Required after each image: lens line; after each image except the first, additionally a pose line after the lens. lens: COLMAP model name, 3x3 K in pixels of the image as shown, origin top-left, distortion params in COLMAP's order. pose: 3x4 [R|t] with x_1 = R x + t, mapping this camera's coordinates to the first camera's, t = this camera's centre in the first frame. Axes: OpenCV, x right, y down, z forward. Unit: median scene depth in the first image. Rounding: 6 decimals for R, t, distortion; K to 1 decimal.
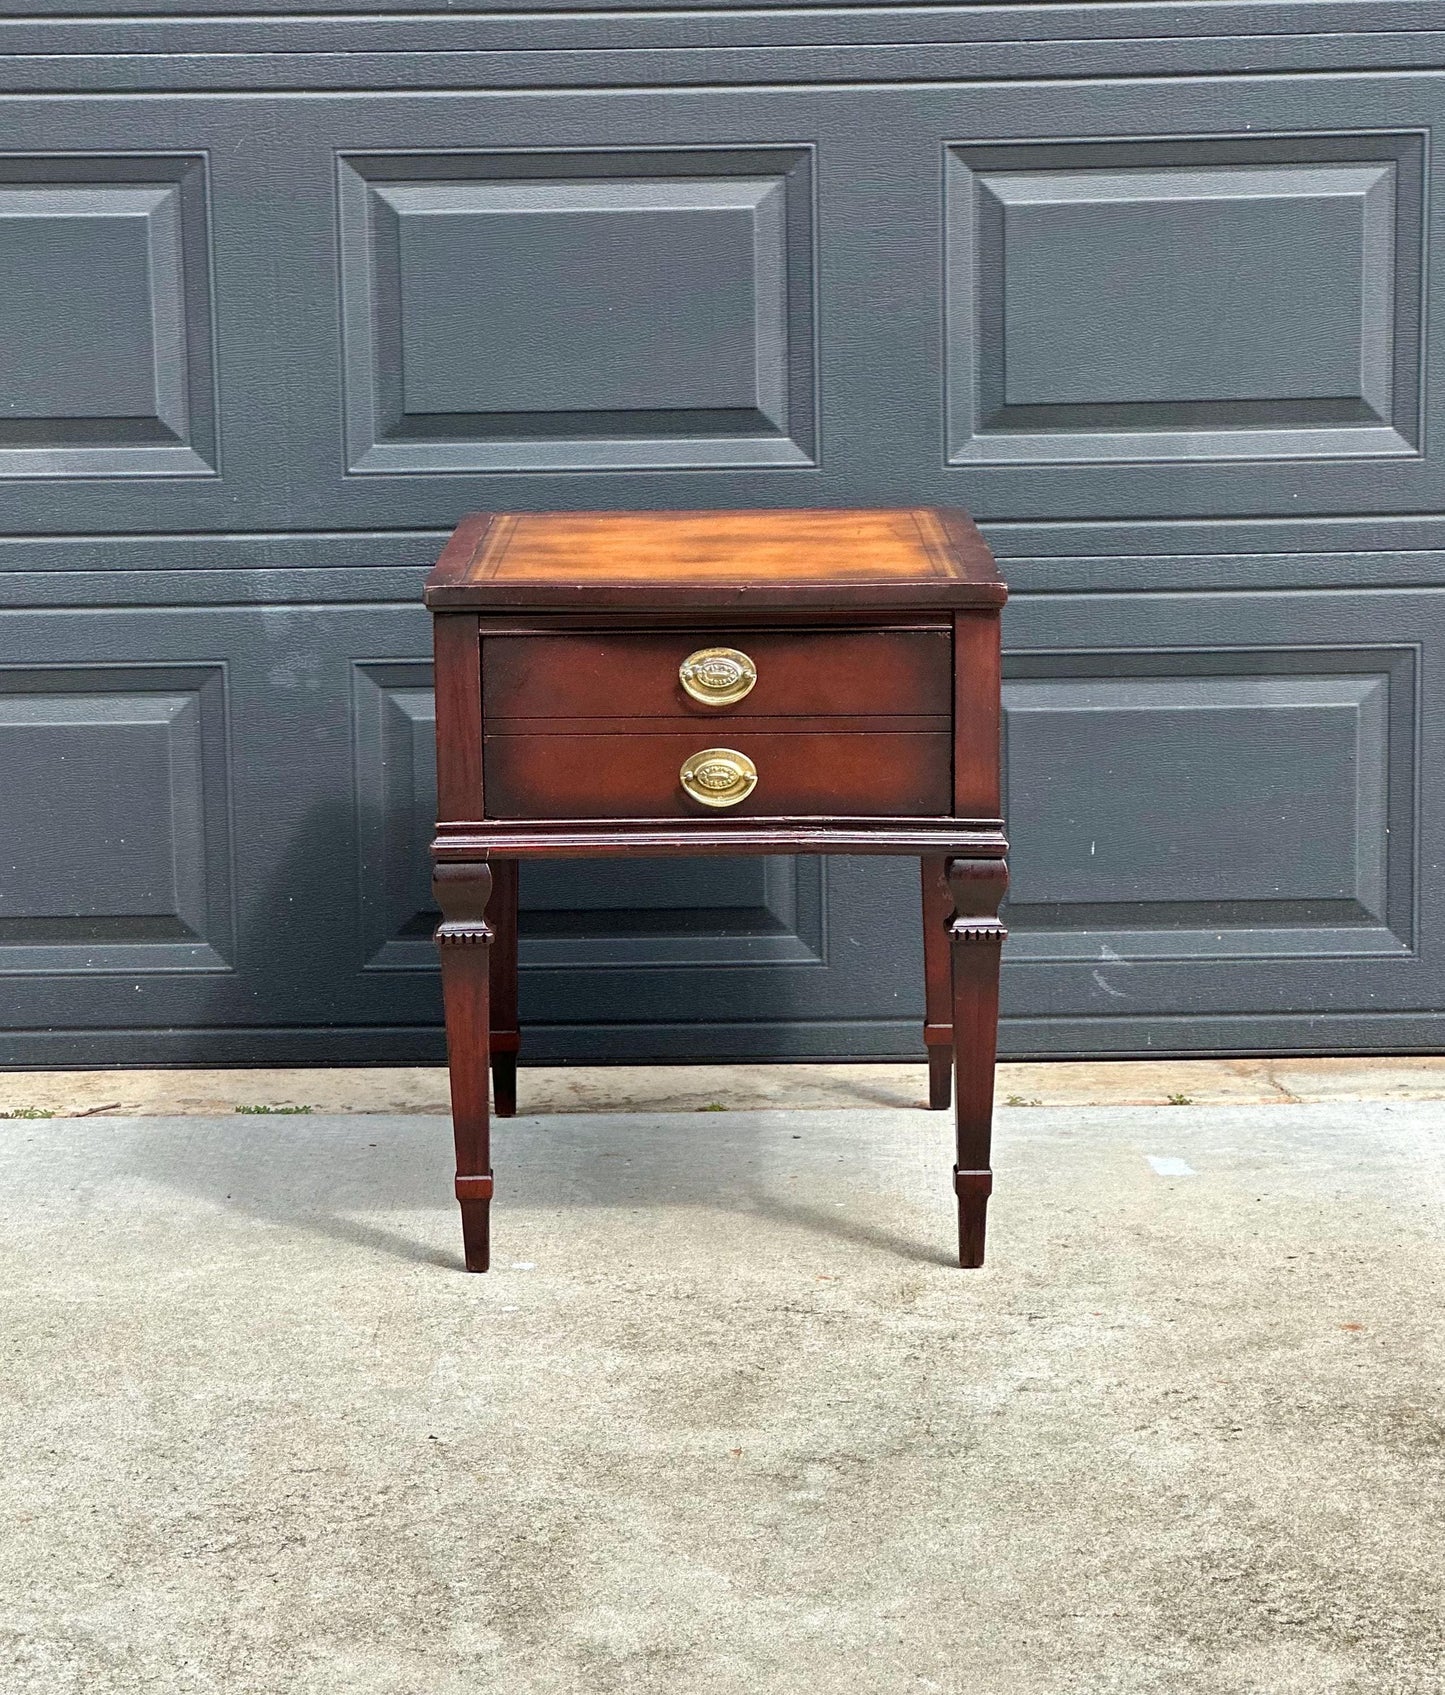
lens RADIAL K [[4591.5, 0, 684.3], [0, 4591.5, 918.1], [0, 0, 1]] dist [0.198148, 0.000000]
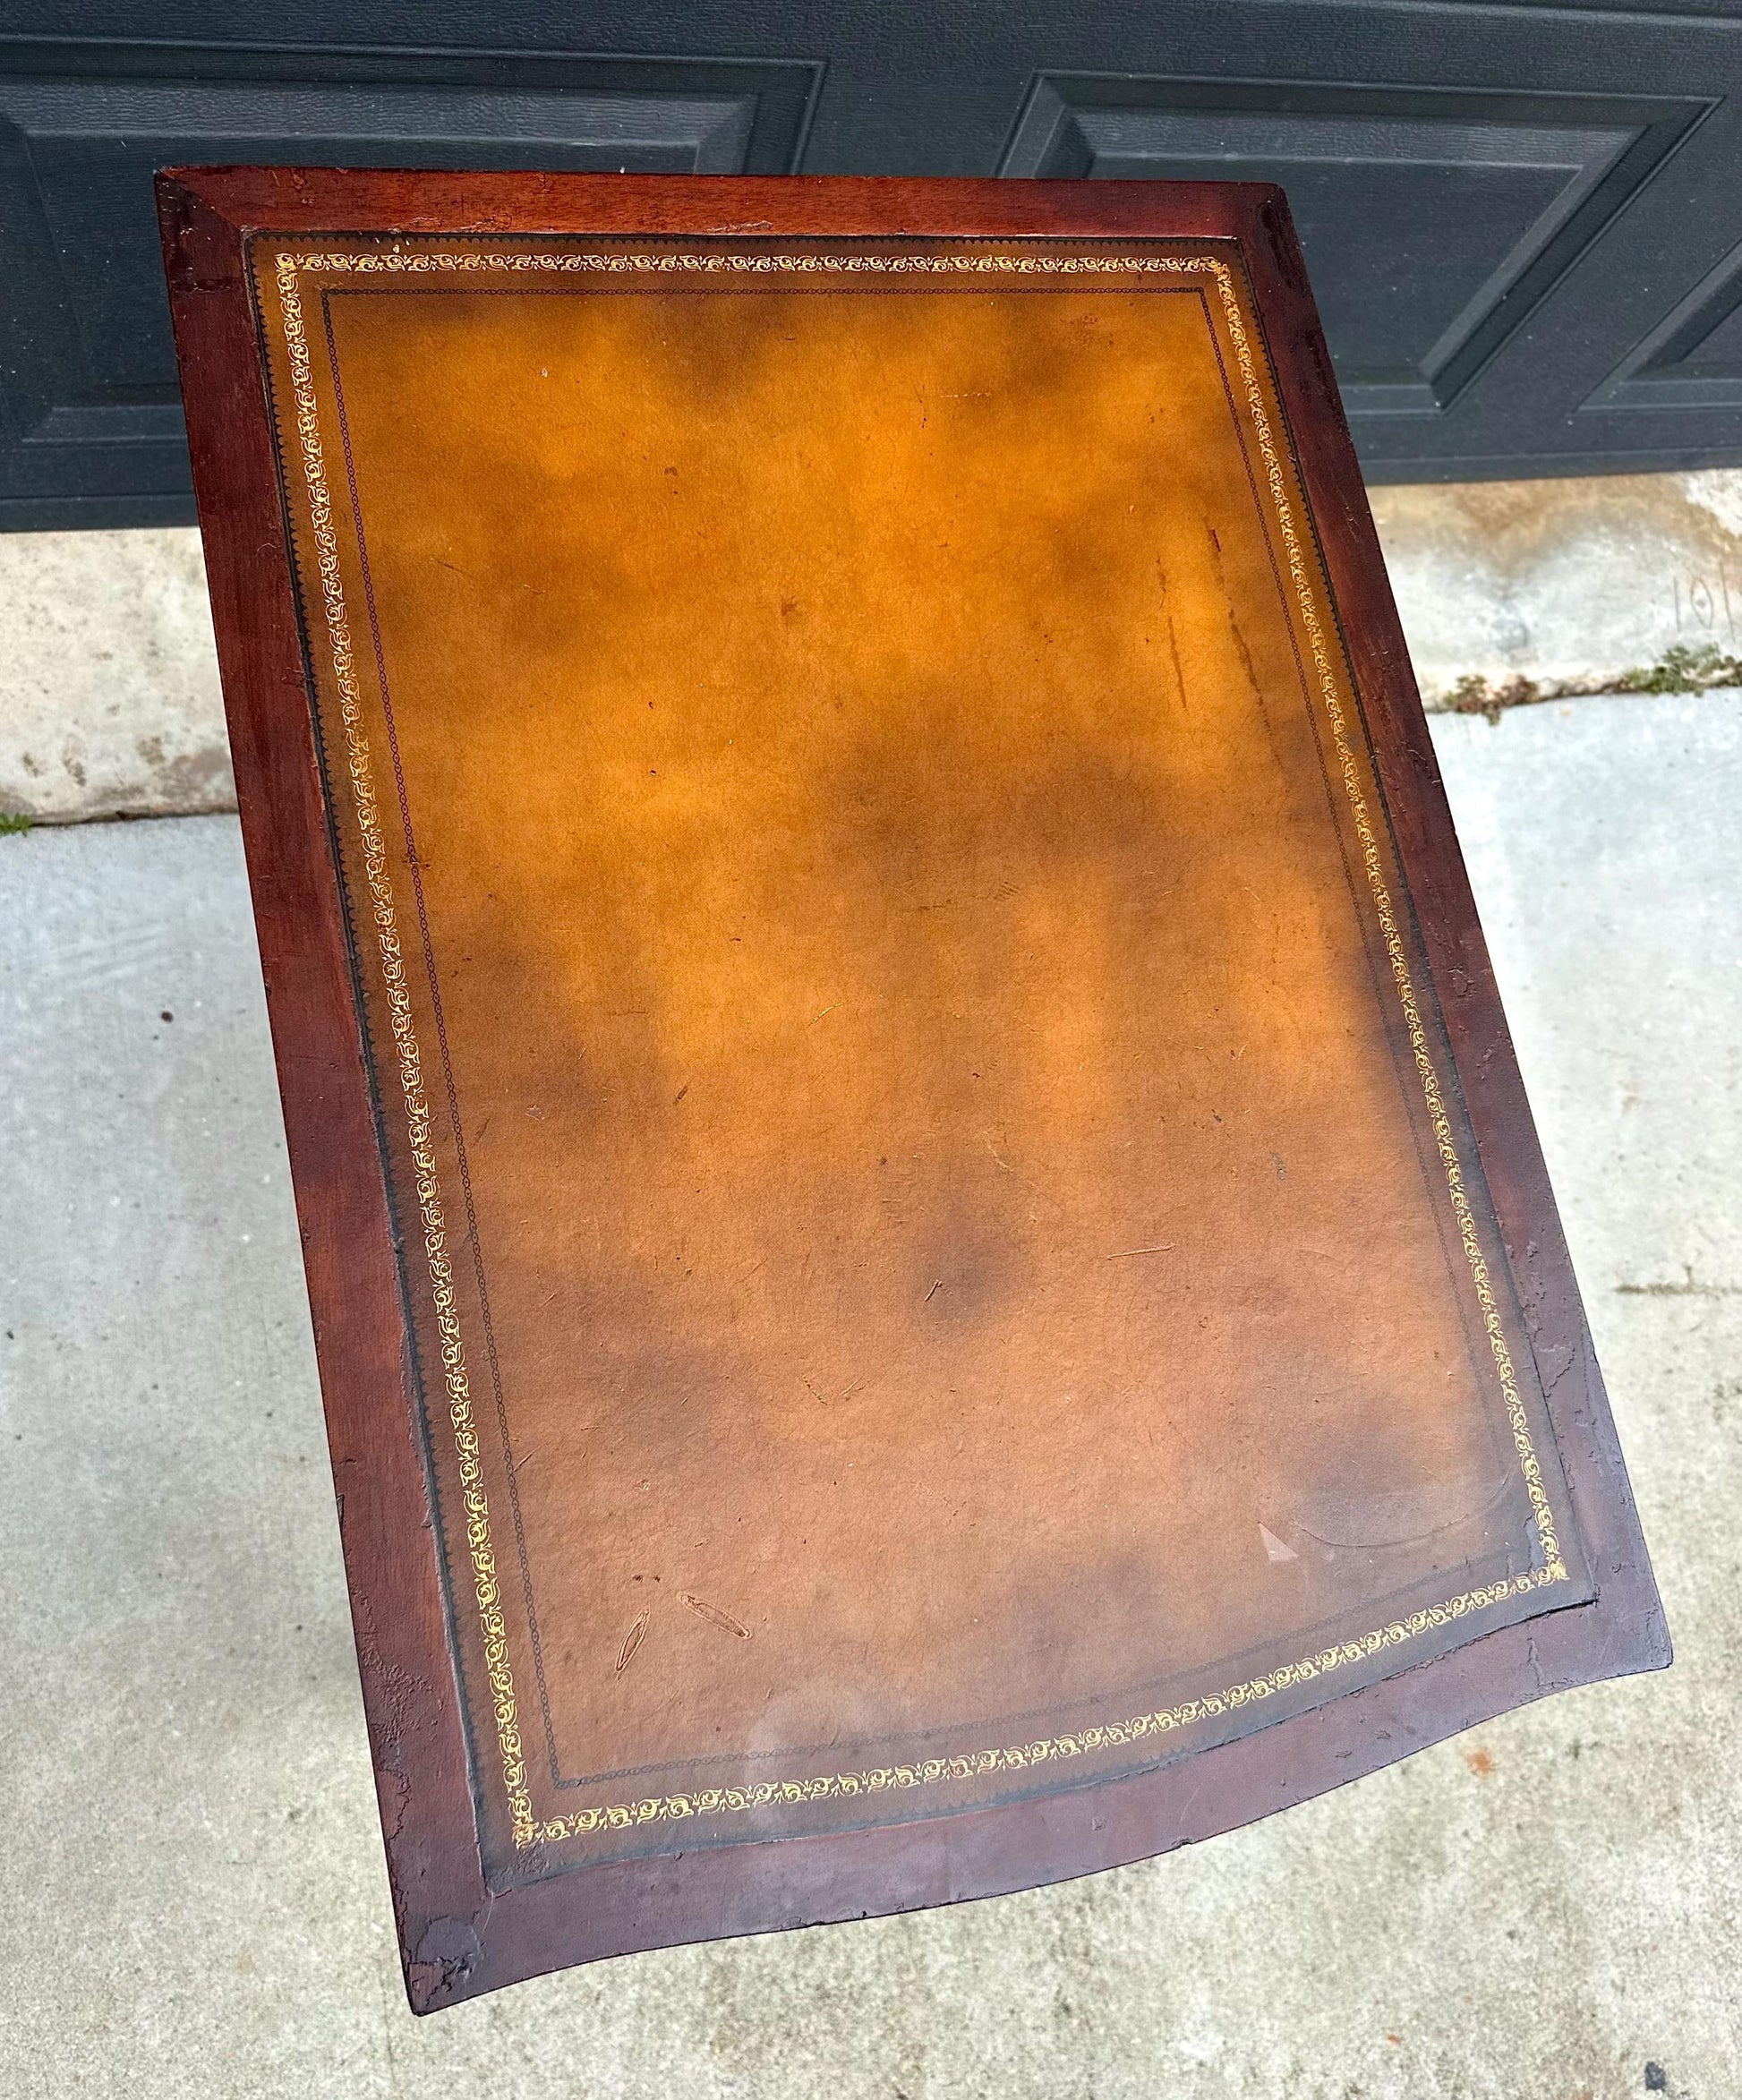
lens RADIAL K [[1685.1, 0, 851.4], [0, 1685.1, 1130.3], [0, 0, 1]] dist [0.002995, -0.009707]
pose [[0.947503, -0.143889, 0.285542, -0.042423], [-0.211697, 0.386967, 0.897464, -0.190321], [-0.239630, -0.910798, 0.336192, 0.832785]]
